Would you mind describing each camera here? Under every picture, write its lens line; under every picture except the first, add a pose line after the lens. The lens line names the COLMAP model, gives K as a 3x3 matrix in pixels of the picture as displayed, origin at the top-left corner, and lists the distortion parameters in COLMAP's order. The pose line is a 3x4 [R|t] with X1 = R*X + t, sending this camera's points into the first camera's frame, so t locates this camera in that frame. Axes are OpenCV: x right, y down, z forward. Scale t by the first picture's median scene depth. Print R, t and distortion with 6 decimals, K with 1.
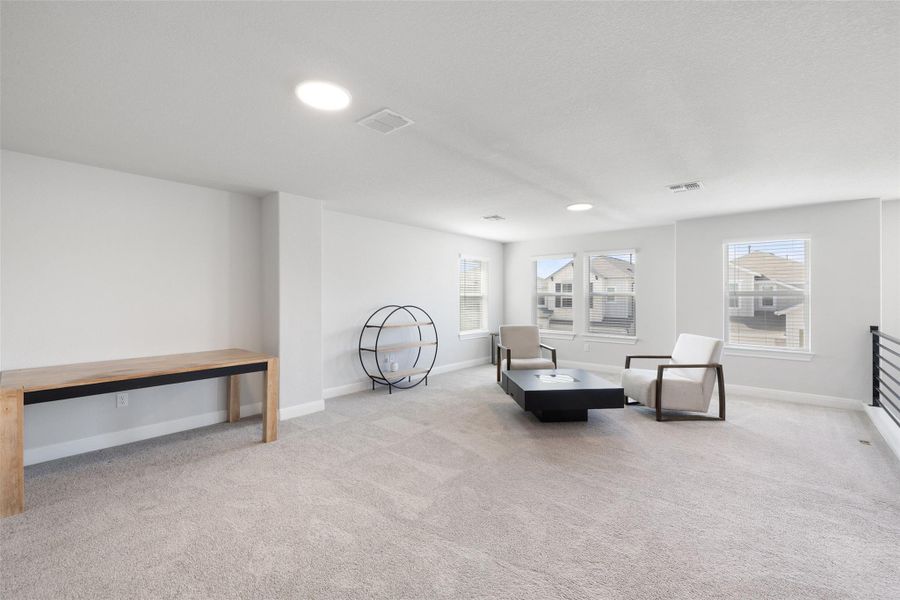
lens RADIAL K [[378.9, 0, 450.3], [0, 378.9, 298.1], [0, 0, 1]] dist [0.003259, 0.000525]
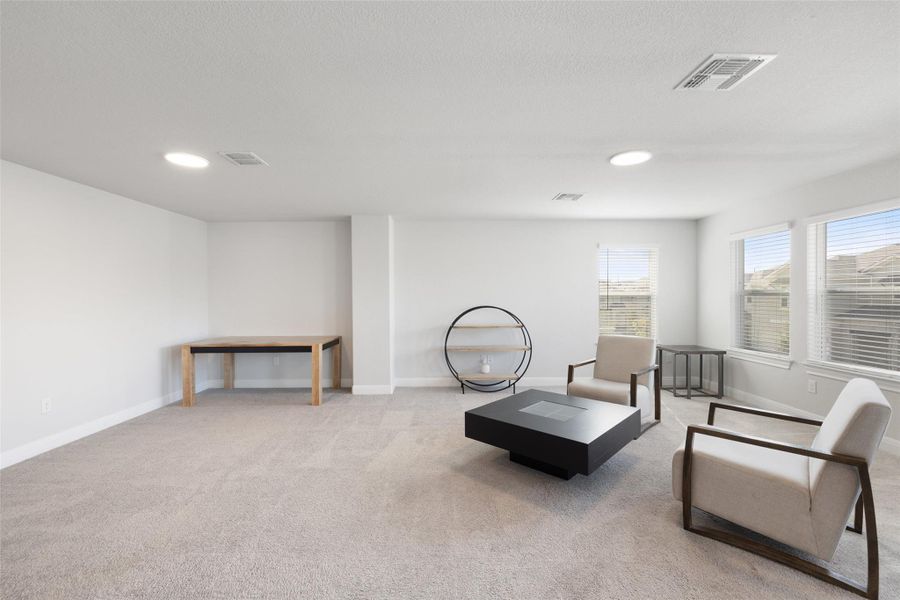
lens RADIAL K [[372.3, 0, 450.0], [0, 372.3, 300.0], [0, 0, 1]] dist [0.001672, 0.000114]
pose [[0.668741, -0.000120, -0.743496, 0.707772], [0.003671, 0.999988, 0.003141, -0.000492], [0.743487, -0.004829, 0.668733, 0.398408]]
